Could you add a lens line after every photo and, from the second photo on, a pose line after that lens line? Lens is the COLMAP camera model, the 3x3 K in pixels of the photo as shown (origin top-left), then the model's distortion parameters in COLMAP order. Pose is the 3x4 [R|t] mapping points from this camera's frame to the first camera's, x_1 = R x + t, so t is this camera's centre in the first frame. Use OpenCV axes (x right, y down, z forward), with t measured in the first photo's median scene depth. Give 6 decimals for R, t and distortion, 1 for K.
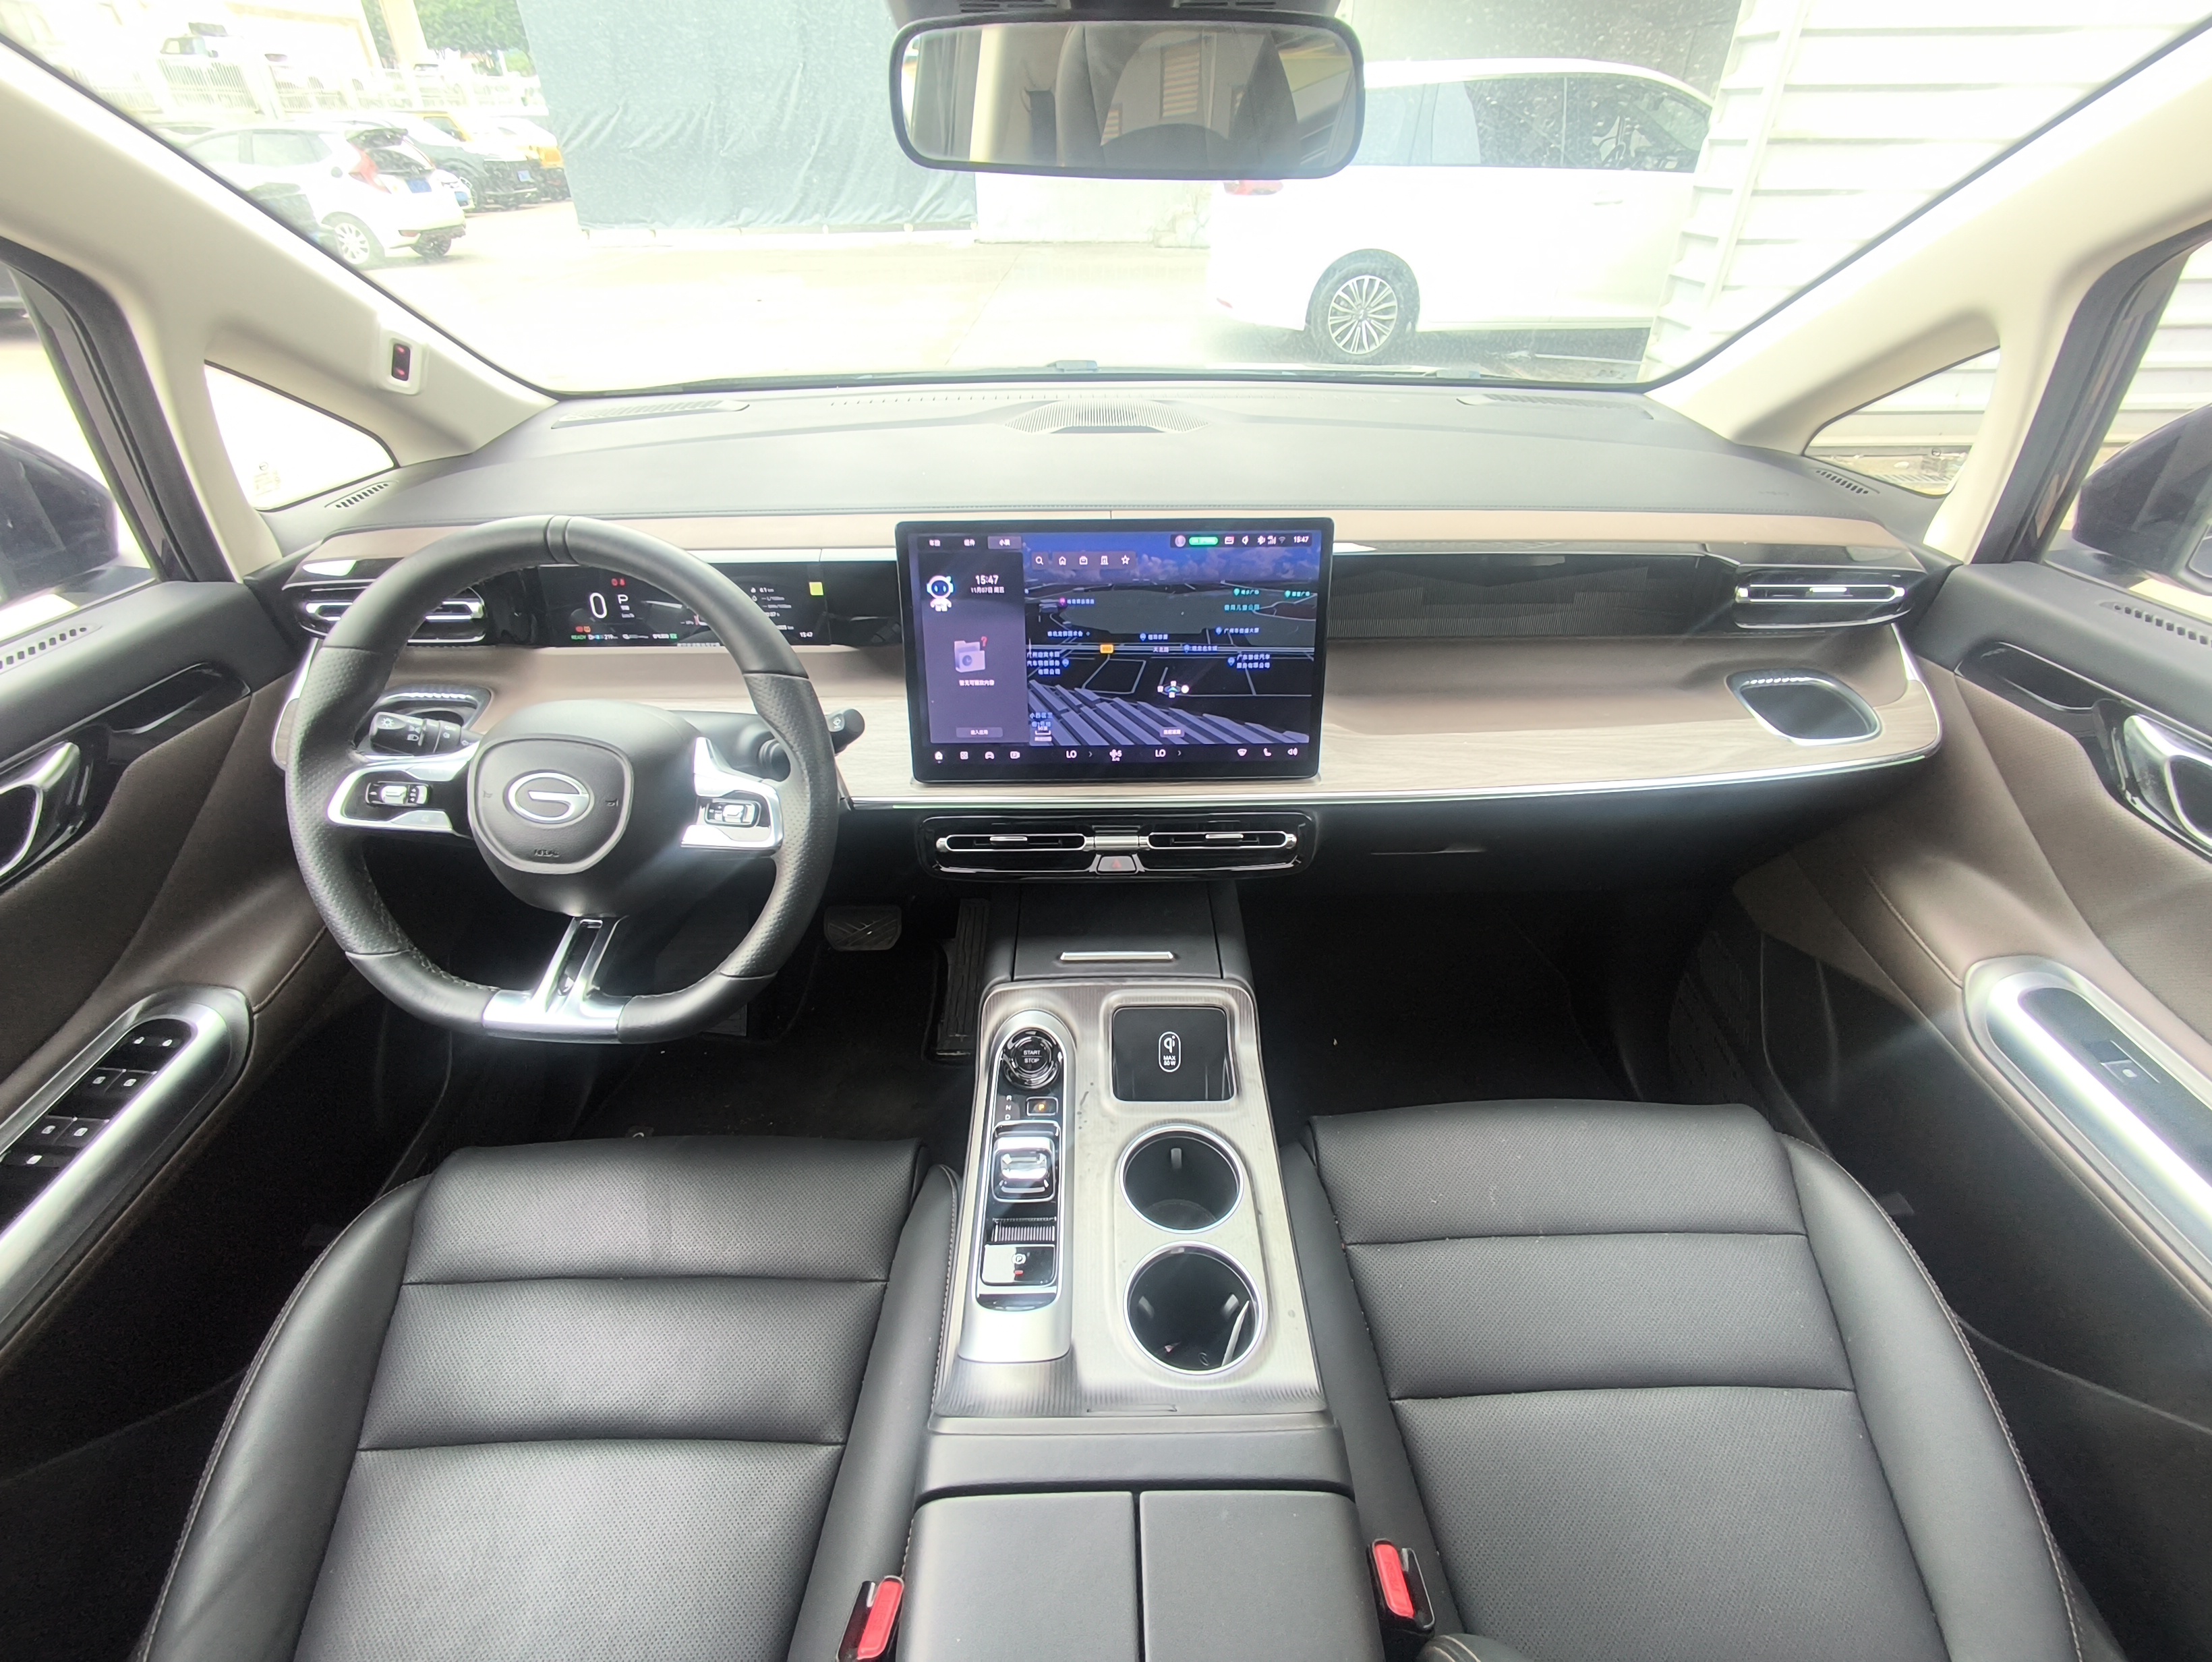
lens RADIAL K [[996.4, 0, 1039.1], [0, 996.4, 823.3], [0, 0, 1]] dist [0.022209, -0.000870]
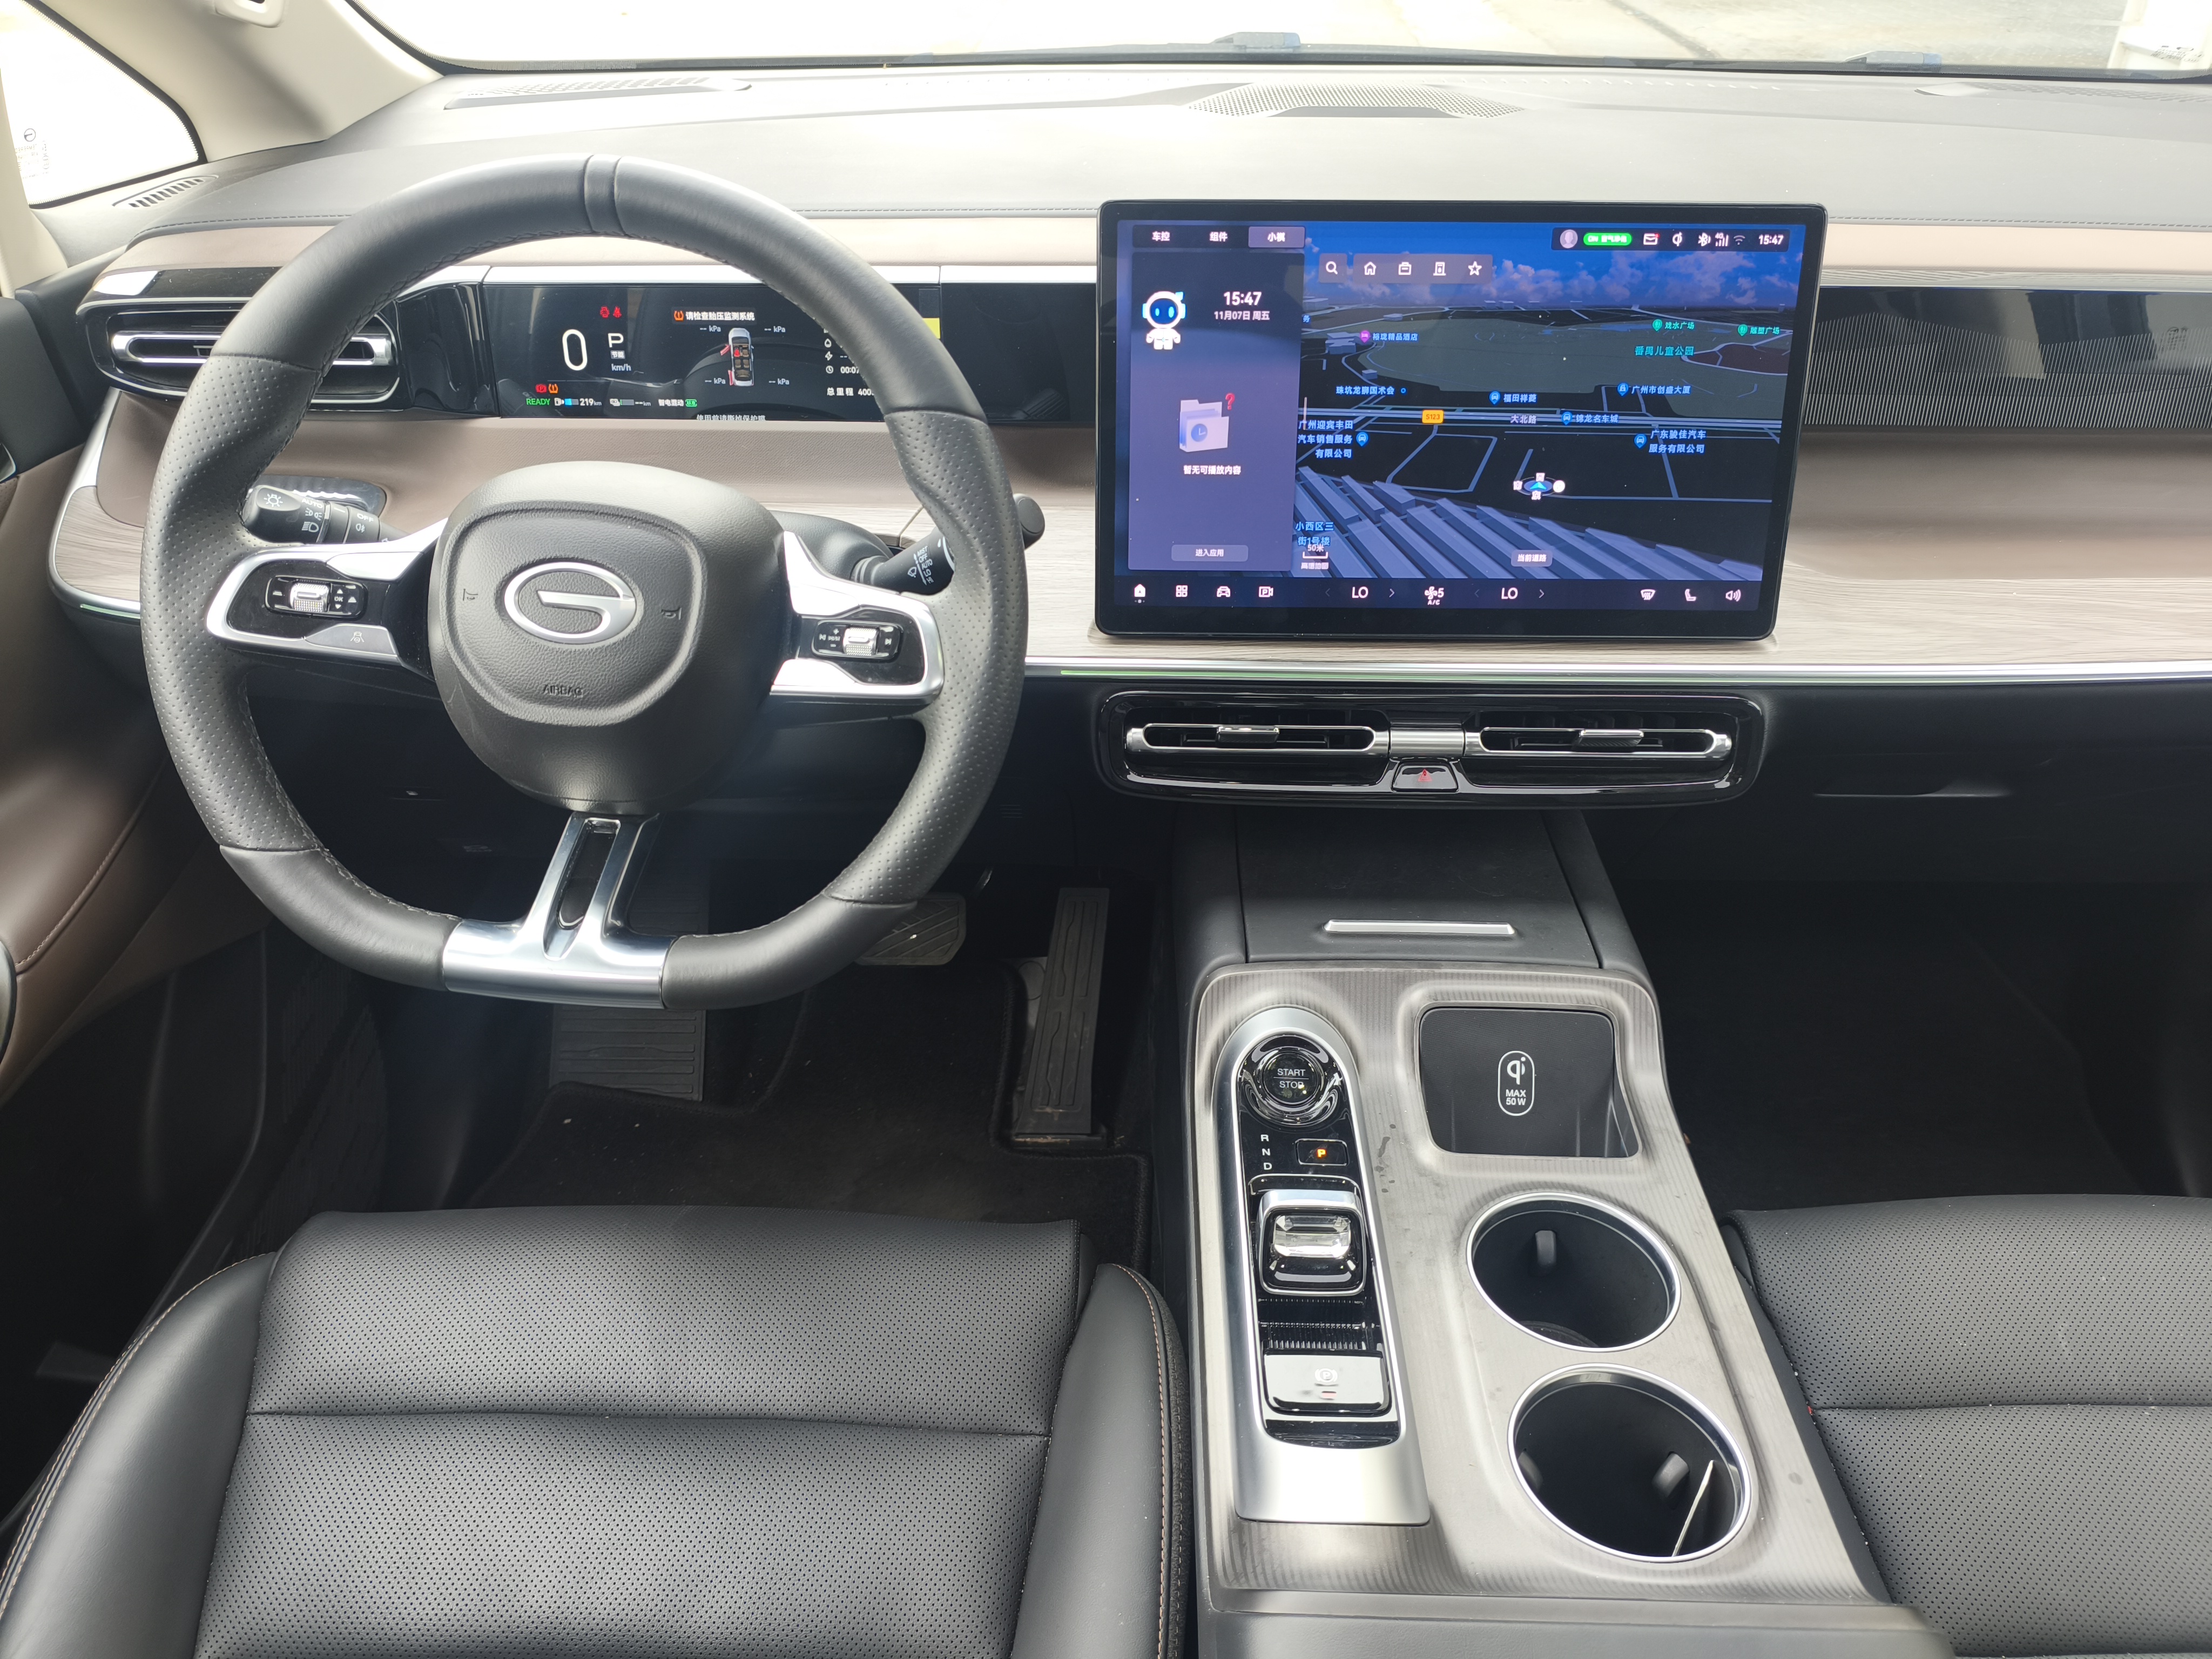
lens RADIAL K [[1621.3, 0, 1030.2], [0, 1621.3, 803.4], [0, 0, 1]] dist [0.048472, -0.031976]
pose [[0.999136, 0.033476, -0.024648, -0.145993], [-0.034143, 0.999047, -0.027180, 0.097450], [0.023715, 0.027998, 0.999327, 0.001435]]
